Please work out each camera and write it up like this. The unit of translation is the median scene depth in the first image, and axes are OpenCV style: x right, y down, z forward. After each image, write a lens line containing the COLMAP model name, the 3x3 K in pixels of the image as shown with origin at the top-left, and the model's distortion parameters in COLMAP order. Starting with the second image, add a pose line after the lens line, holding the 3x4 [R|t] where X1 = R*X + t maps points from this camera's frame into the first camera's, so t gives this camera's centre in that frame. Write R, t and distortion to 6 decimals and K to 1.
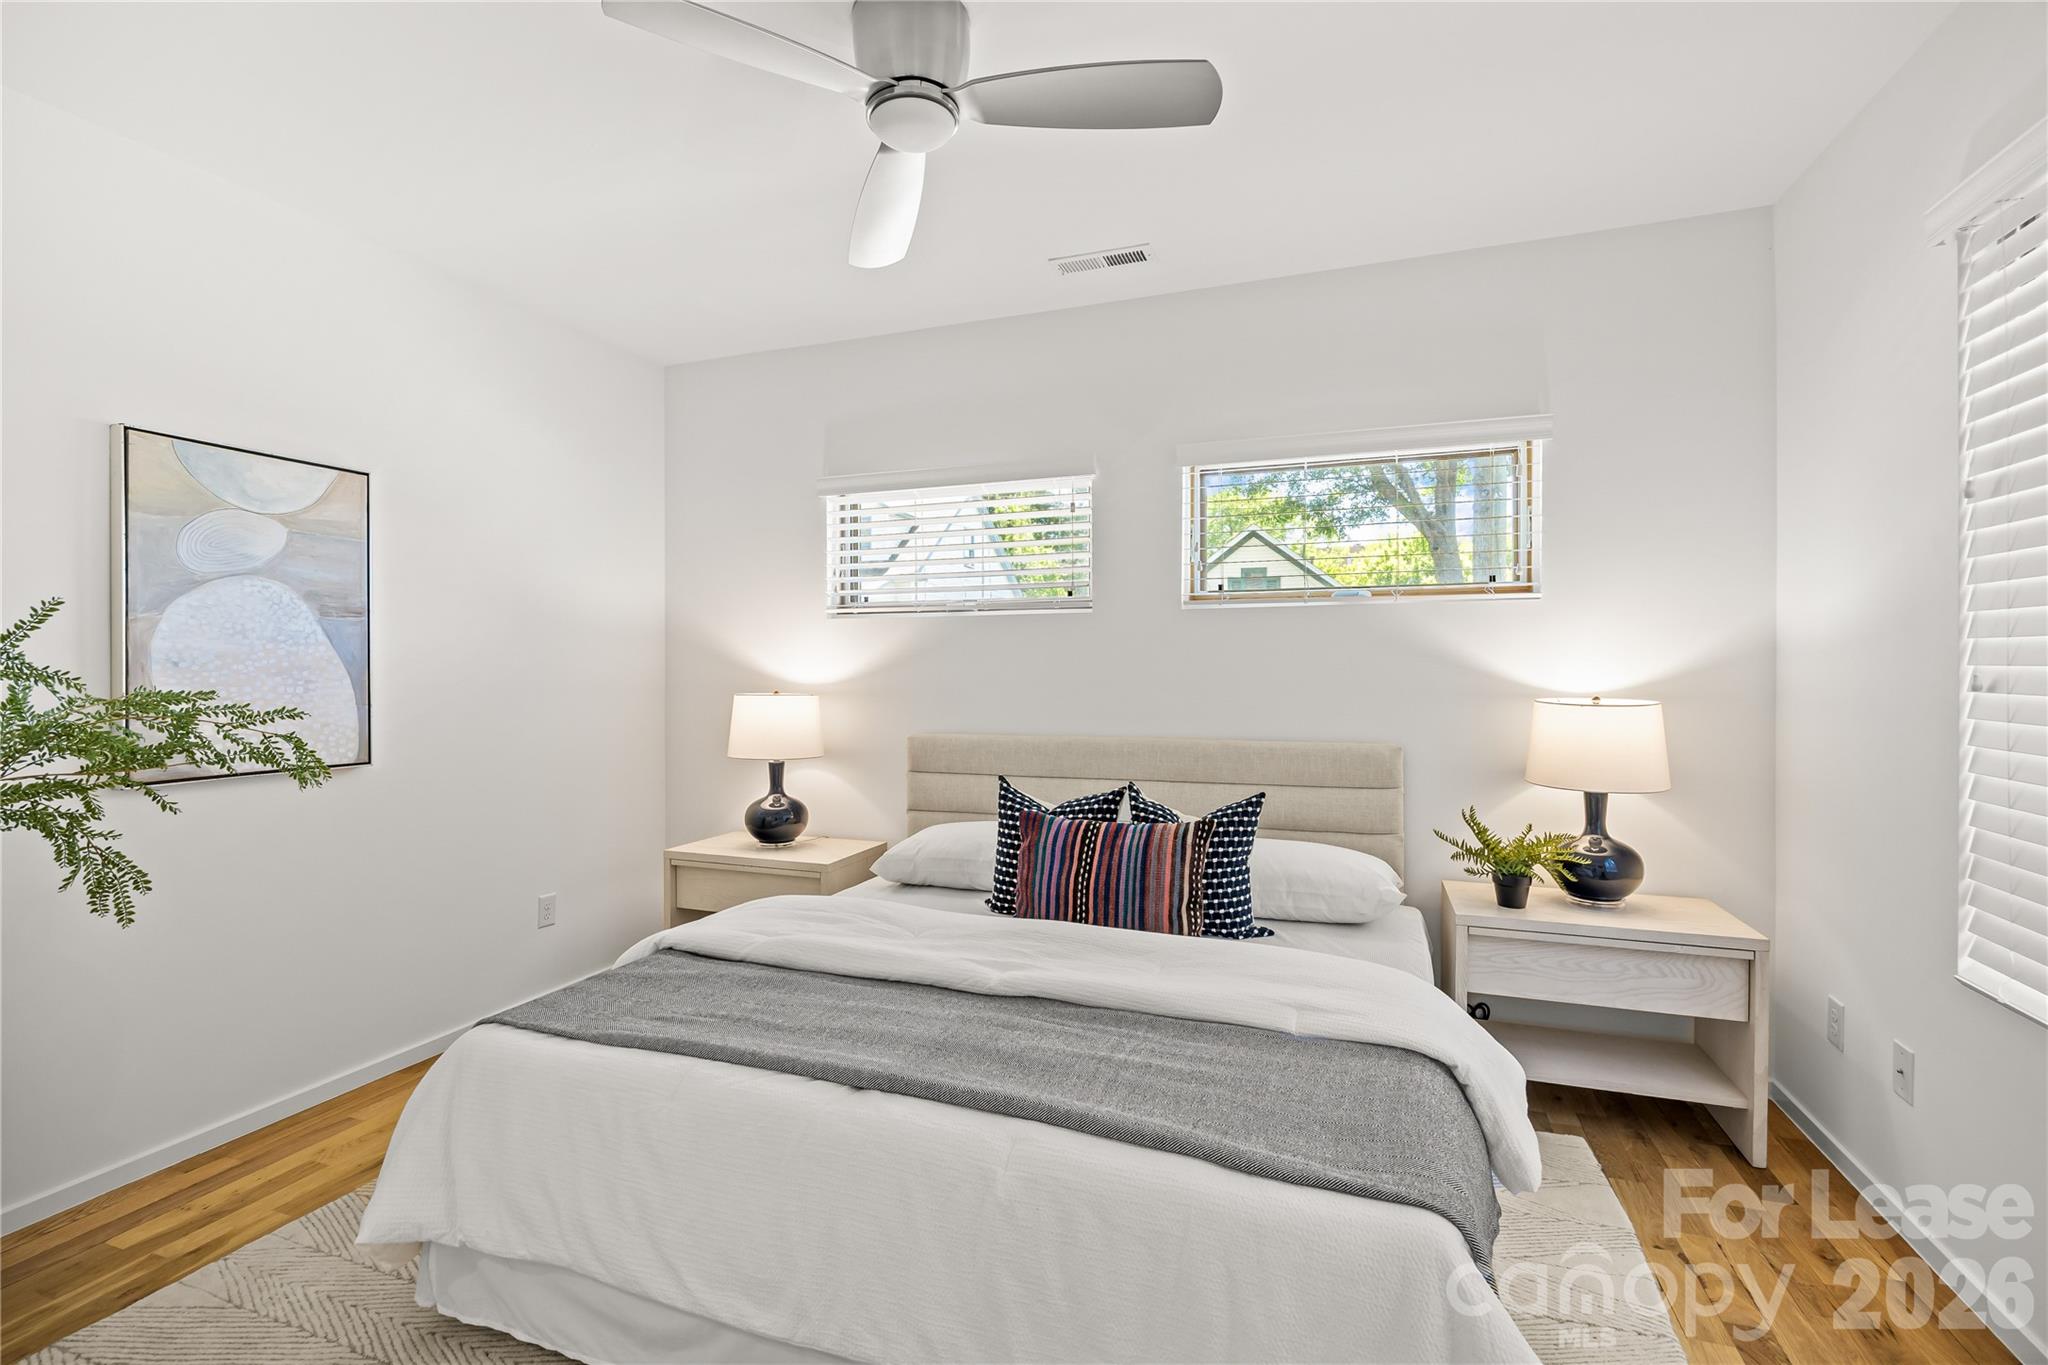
lens RADIAL K [[905.5, 0, 1028.4], [0, 905.5, 674.3], [0, 0, 1]] dist [-0.004836, -0.000602]
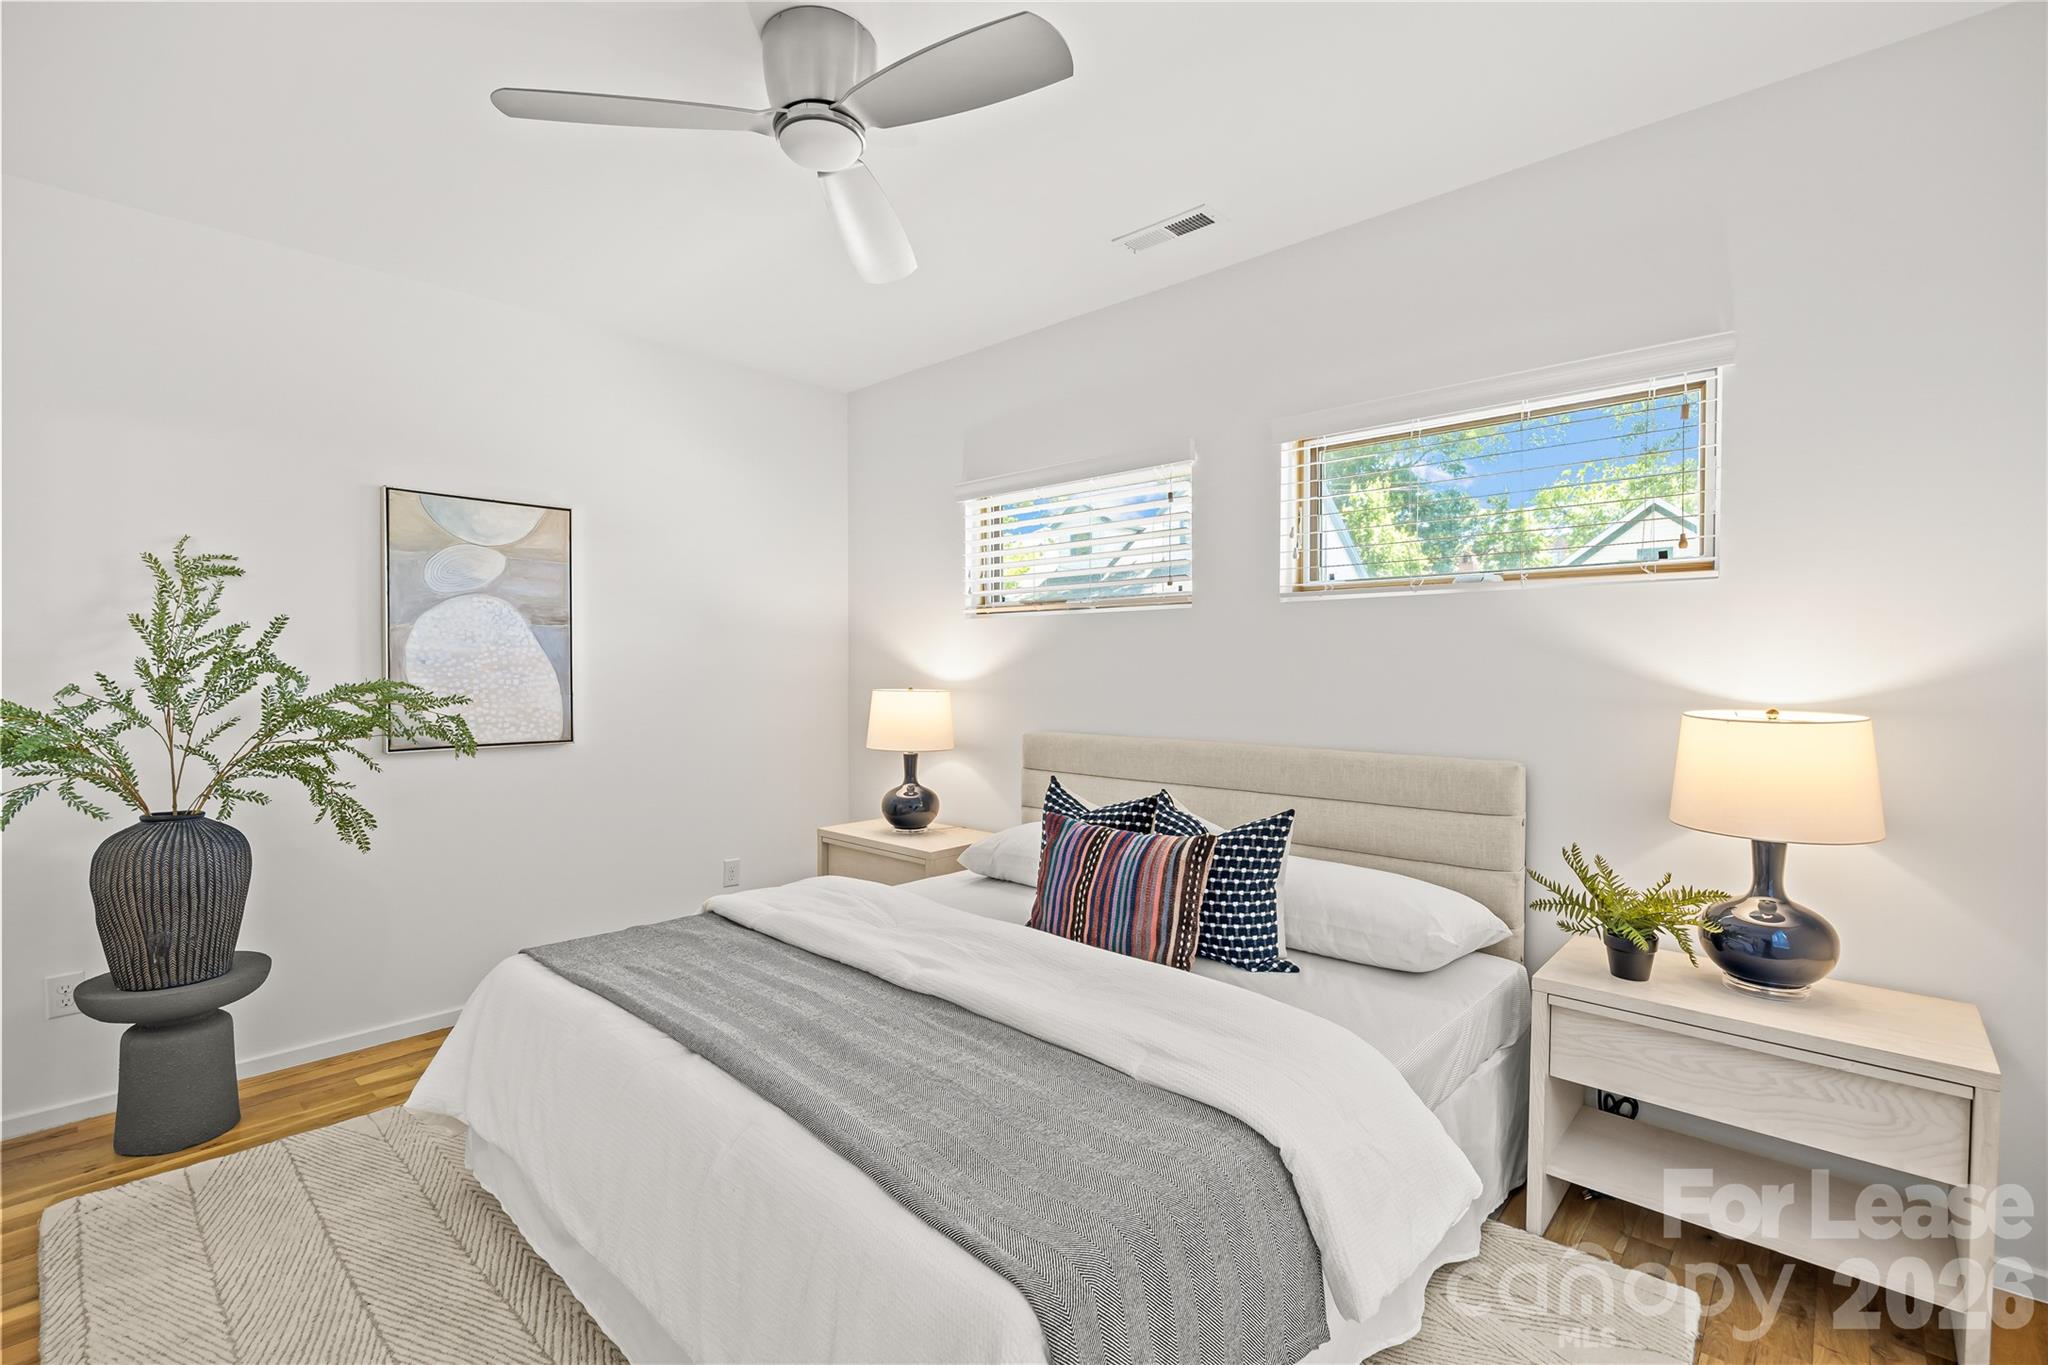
lens RADIAL K [[905.5, 0, 1022.8], [0, 905.5, 680.7], [0, 0, 1]] dist [-0.004836, -0.000602]
pose [[0.923275, 0.009910, -0.384012, 0.353548], [-0.006030, 0.999918, 0.011306, -0.003074], [0.384093, -0.008123, 0.923259, 0.088118]]
